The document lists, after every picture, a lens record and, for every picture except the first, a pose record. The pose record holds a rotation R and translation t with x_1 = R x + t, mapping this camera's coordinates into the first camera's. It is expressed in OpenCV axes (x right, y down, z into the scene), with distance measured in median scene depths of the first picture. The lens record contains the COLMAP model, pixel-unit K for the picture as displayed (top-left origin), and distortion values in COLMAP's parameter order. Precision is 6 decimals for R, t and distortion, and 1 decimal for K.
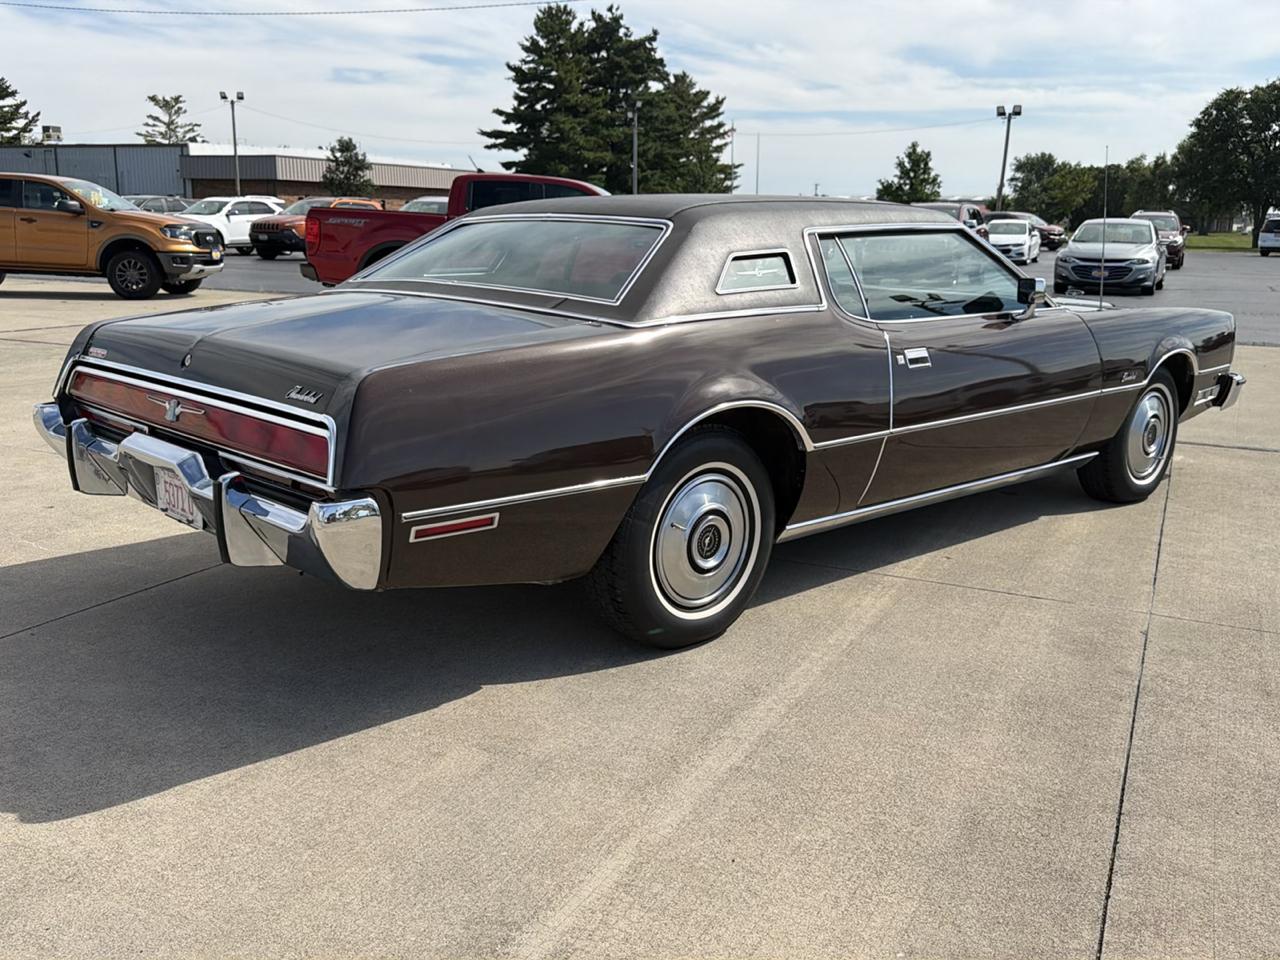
lens RADIAL K [[1160.3, 0, 656.8], [0, 1160.3, 467.0], [0, 0, 1]] dist [0.014134, 0.000000]
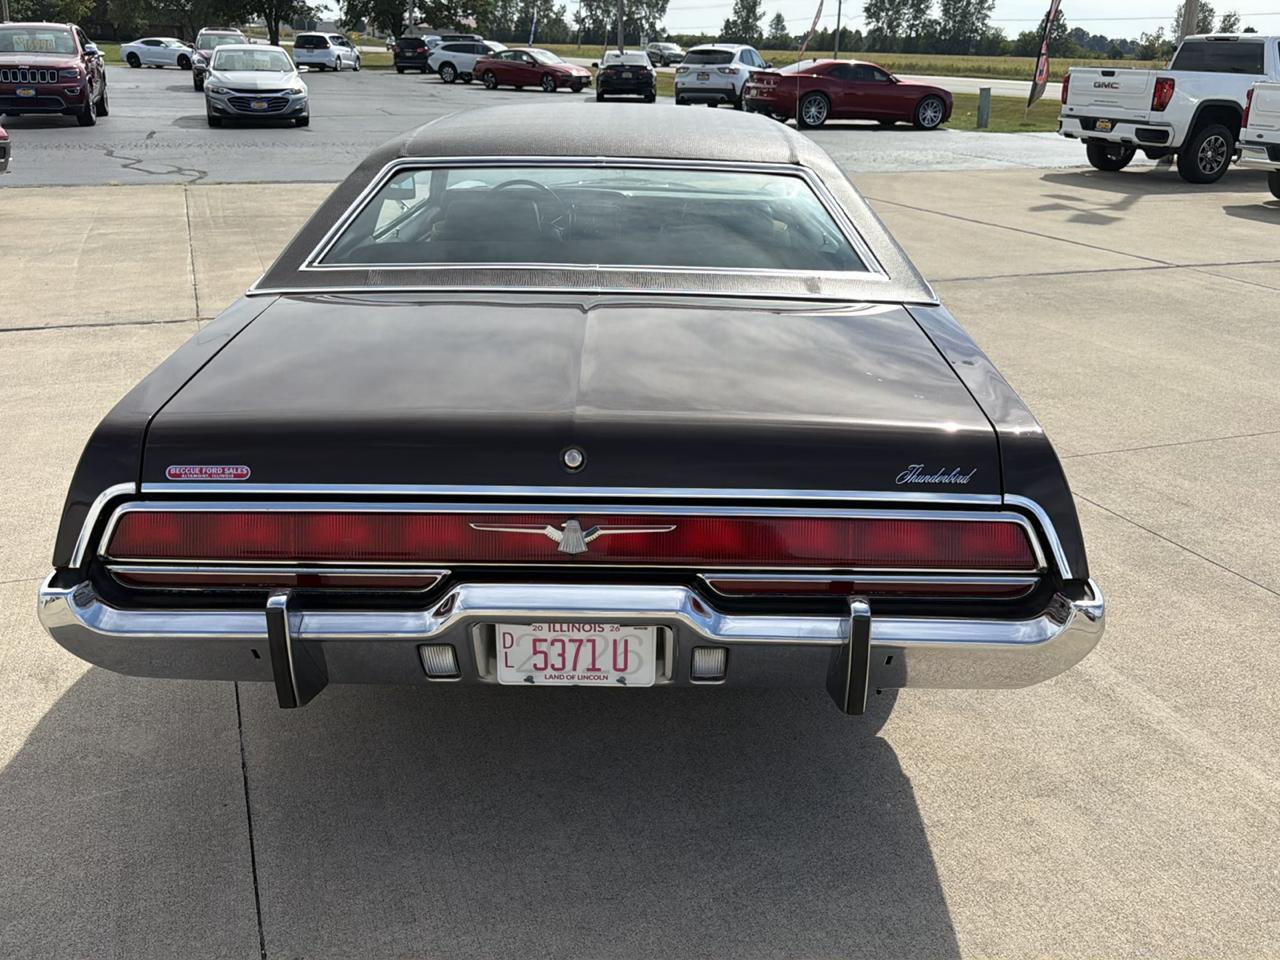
lens RADIAL K [[1160.3, 0, 645.8], [0, 1160.3, 467.3], [0, 0, 1]] dist [0.014134, 0.000000]
pose [[0.702701, -0.245112, 0.667931, -0.112685], [0.140873, 0.968130, 0.207071, -0.030007], [-0.697400, -0.051416, 0.714836, 0.068932]]
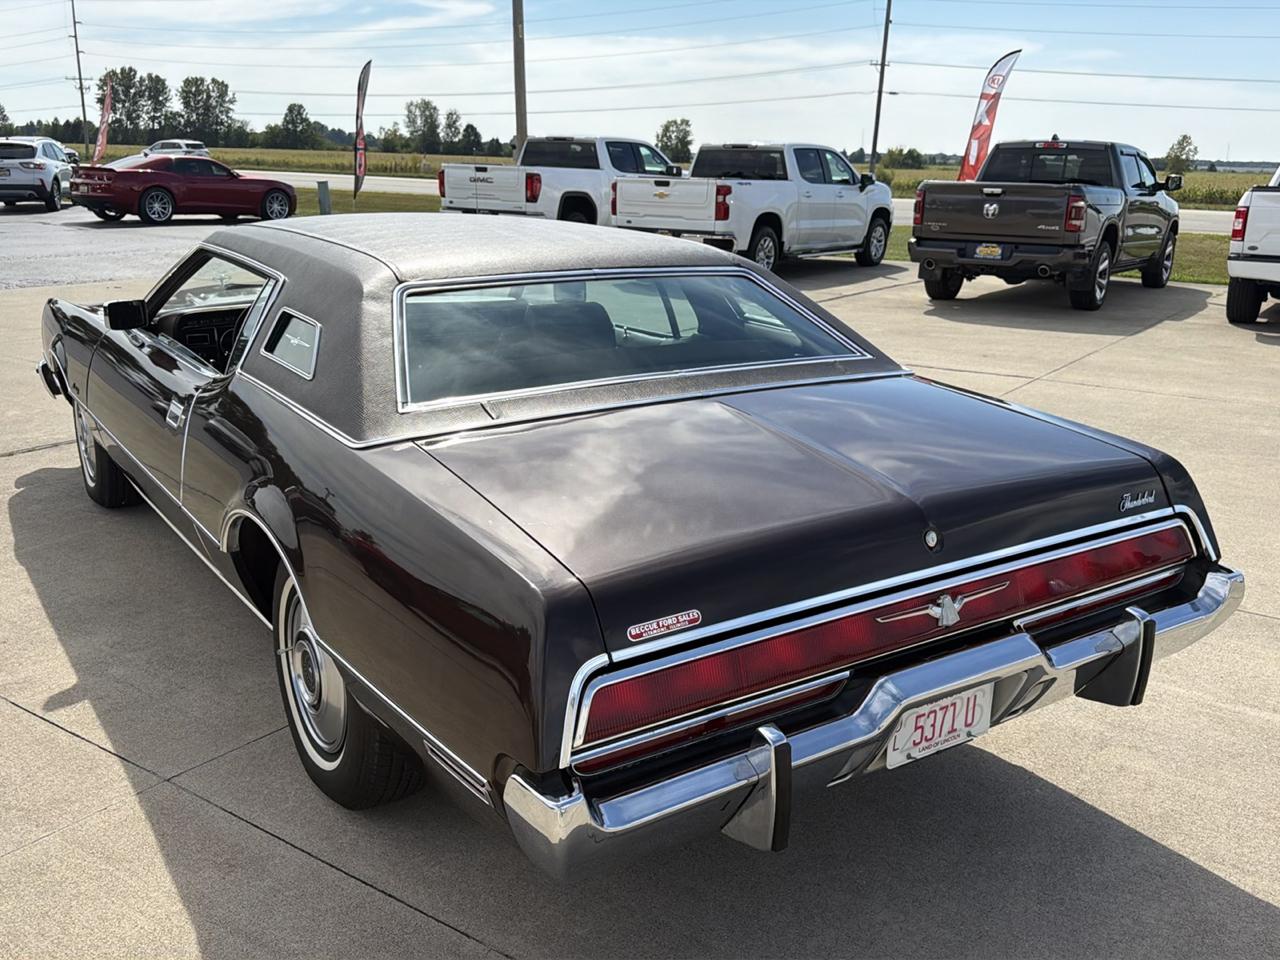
lens RADIAL K [[1160.3, 0, 635.3], [0, 1160.3, 464.2], [0, 0, 1]] dist [0.014134, 0.000000]
pose [[0.187909, -0.266482, 0.945345, -0.152811], [0.189152, 0.954292, 0.231406, -0.046691], [-0.963801, 0.135331, 0.229726, 0.139017]]
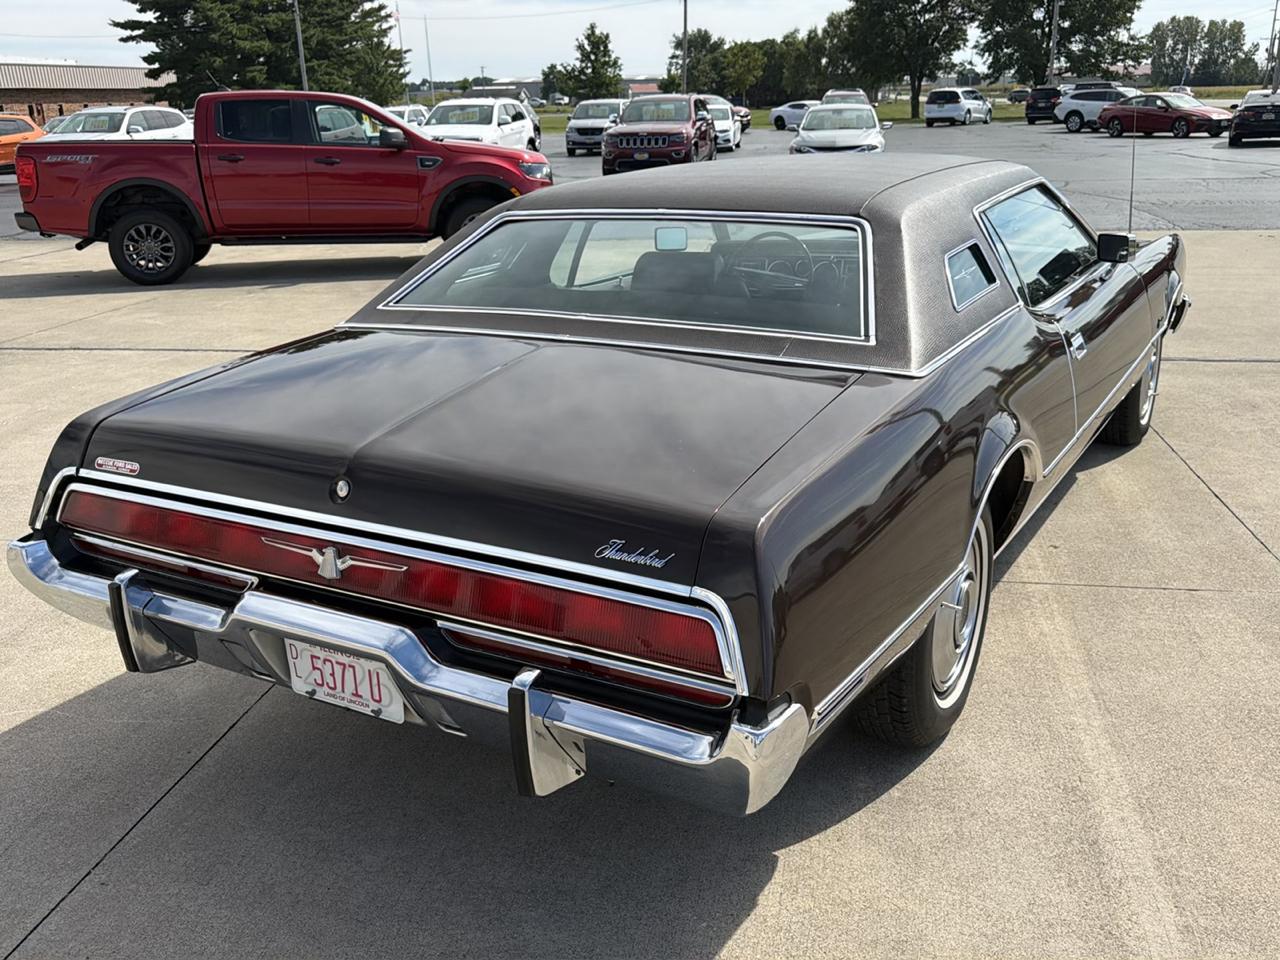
lens RADIAL K [[1160.3, 0, 652.1], [0, 1160.3, 463.7], [0, 0, 1]] dist [0.014134, 0.000000]
pose [[0.962381, -0.119107, 0.244207, -0.054019], [0.096722, 0.990098, 0.101736, -0.022042], [-0.253907, -0.074288, 0.964372, 0.038801]]
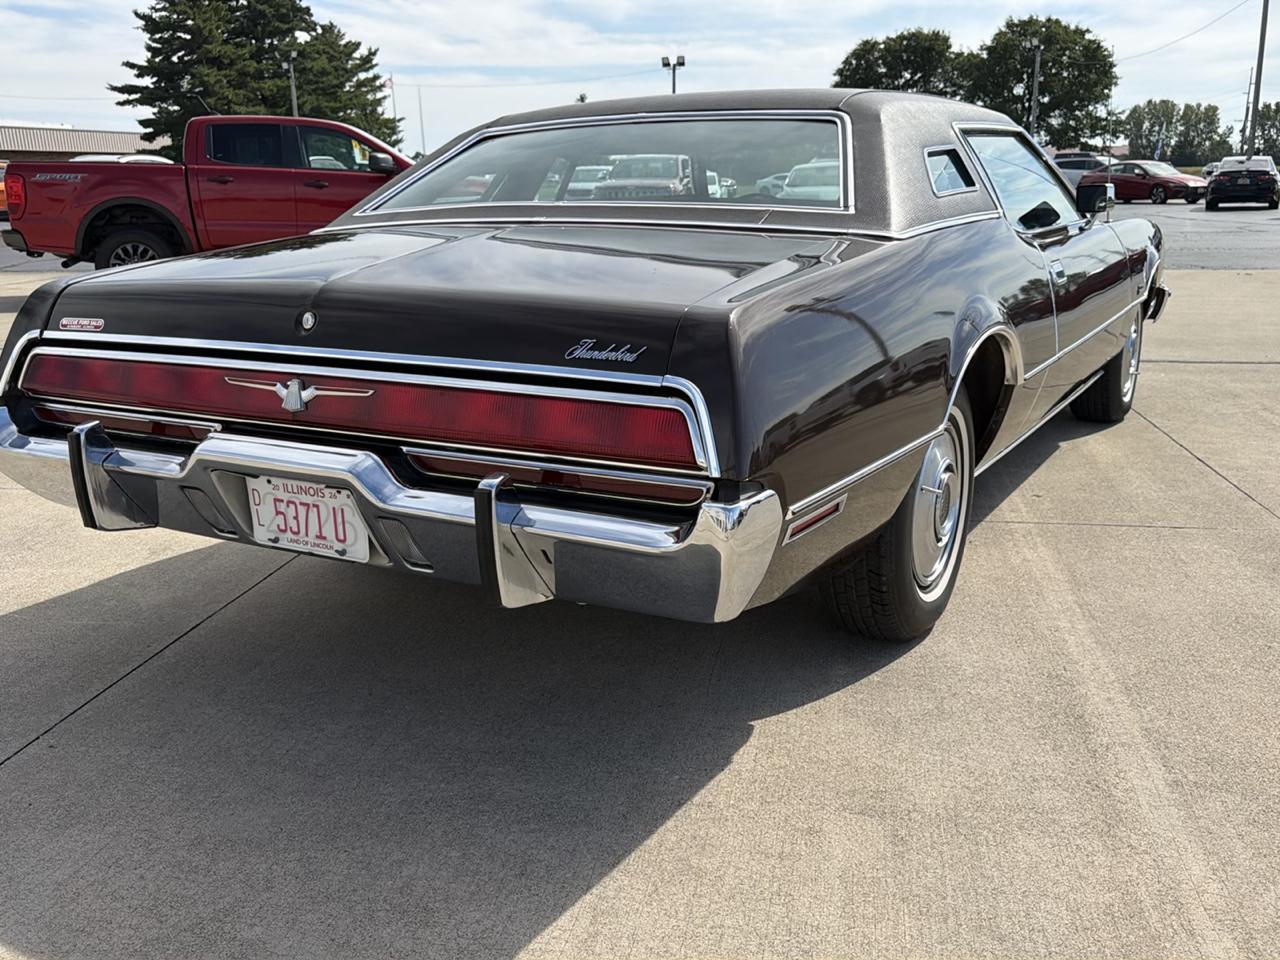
lens RADIAL K [[1160.3, 0, 651.6], [0, 1160.3, 463.3], [0, 0, 1]] dist [0.014134, 0.000000]
pose [[0.960385, -0.096360, 0.261486, -0.054640], [0.087707, 0.995148, 0.044592, -0.002895], [-0.264514, -0.019891, 0.964177, 0.039487]]
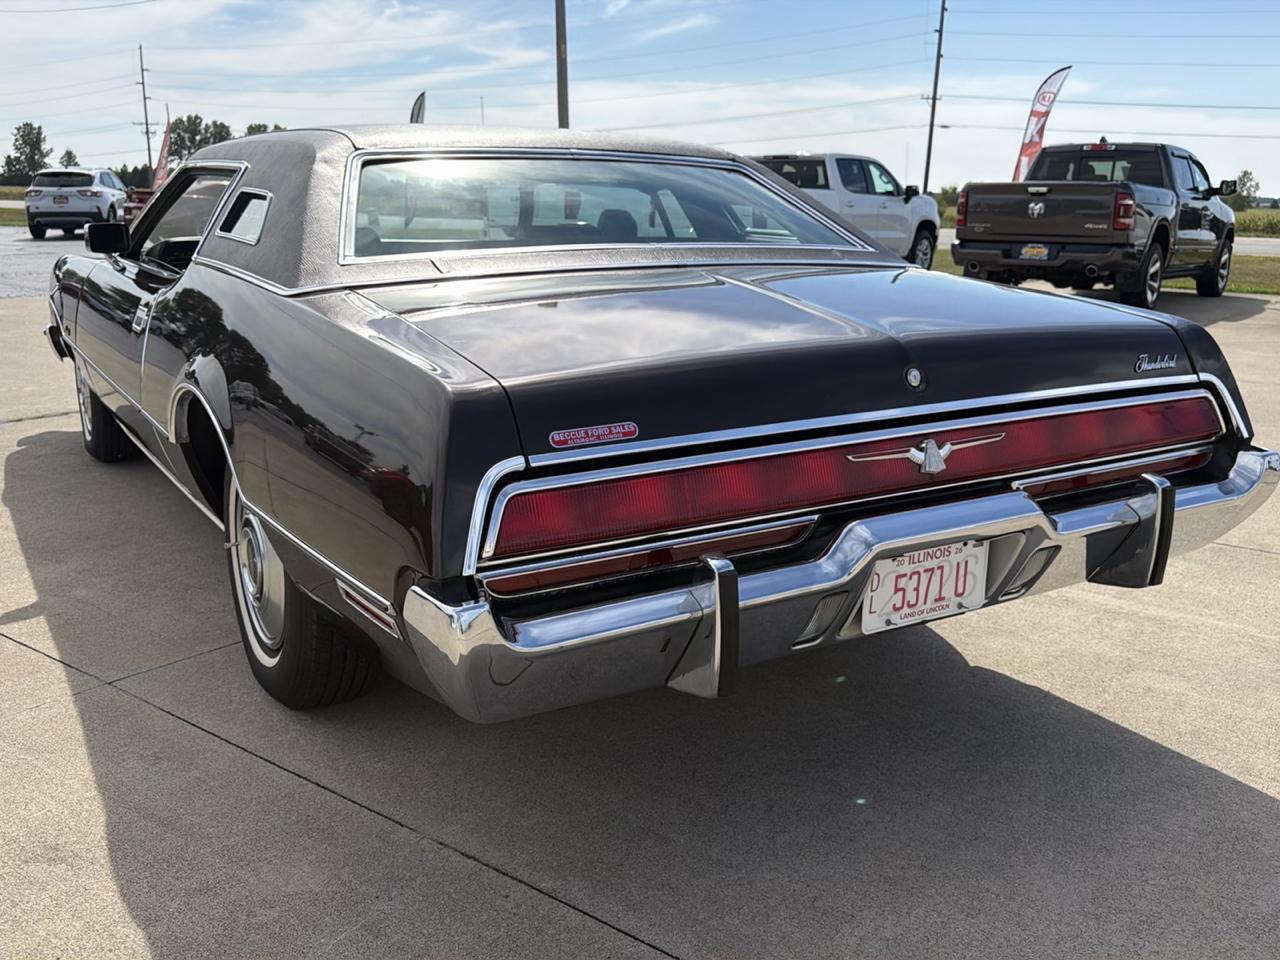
lens RADIAL K [[1160.3, 0, 636.2], [0, 1160.3, 467.9], [0, 0, 1]] dist [0.014134, 0.000000]
pose [[0.230137, -0.237659, 0.943692, -0.146004], [0.196459, 0.961101, 0.194134, -0.027424], [-0.953122, 0.140719, 0.267875, 0.135674]]
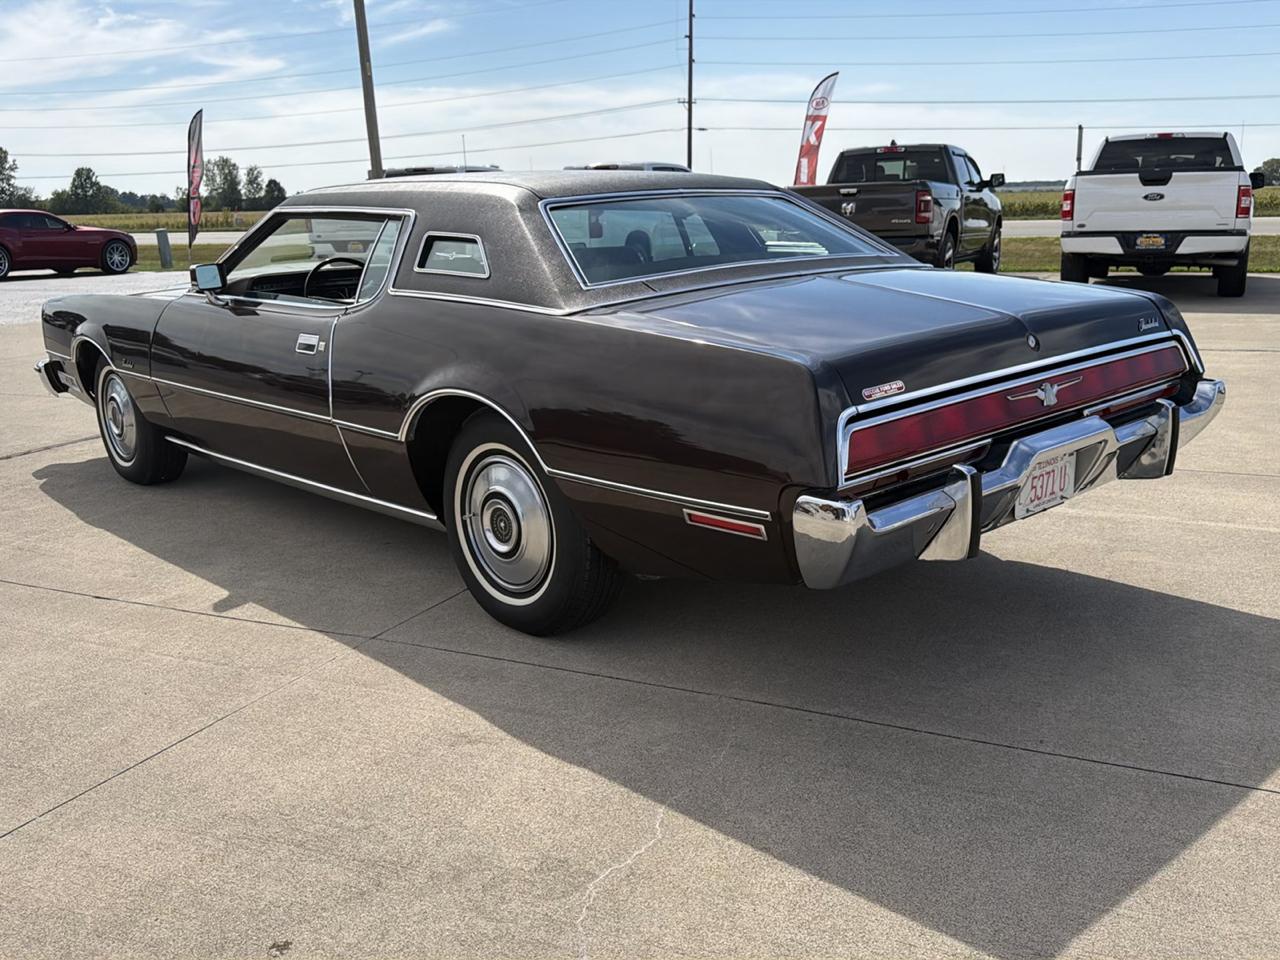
lens RADIAL K [[1160.3, 0, 633.8], [0, 1160.3, 463.6], [0, 0, 1]] dist [0.014134, 0.000000]
pose [[0.031556, -0.241409, 0.969910, -0.186985], [0.237148, 0.944492, 0.227367, -0.040032], [-0.970961, 0.222837, 0.087054, 0.173263]]
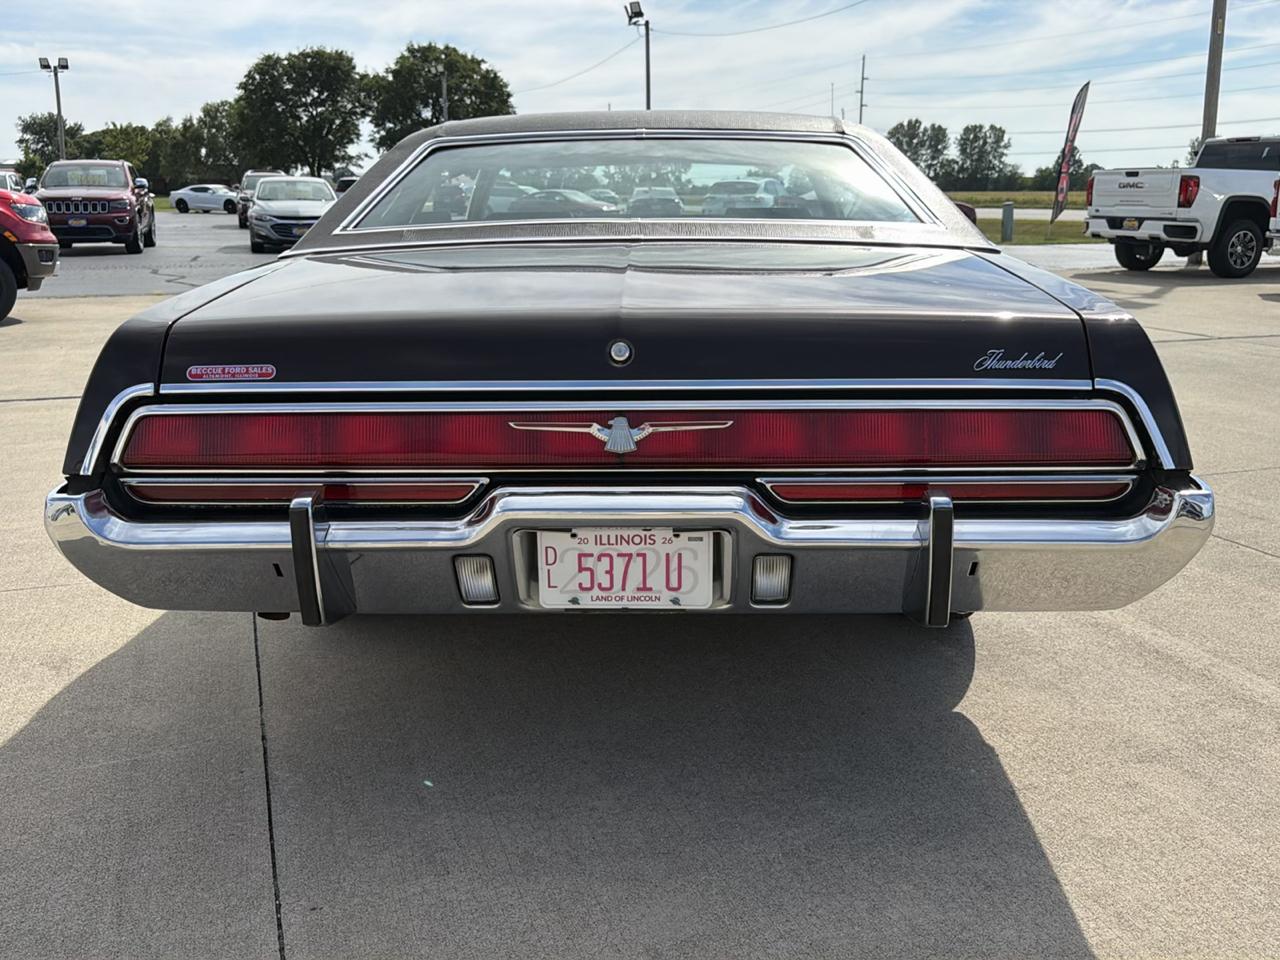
lens RADIAL K [[1160.3, 0, 645.8], [0, 1160.3, 469.1], [0, 0, 1]] dist [0.014134, 0.000000]
pose [[0.718166, -0.180179, 0.672141, -0.112719], [0.159106, 0.982827, 0.093464, -0.011773], [-0.677439, 0.039819, 0.734501, 0.075065]]
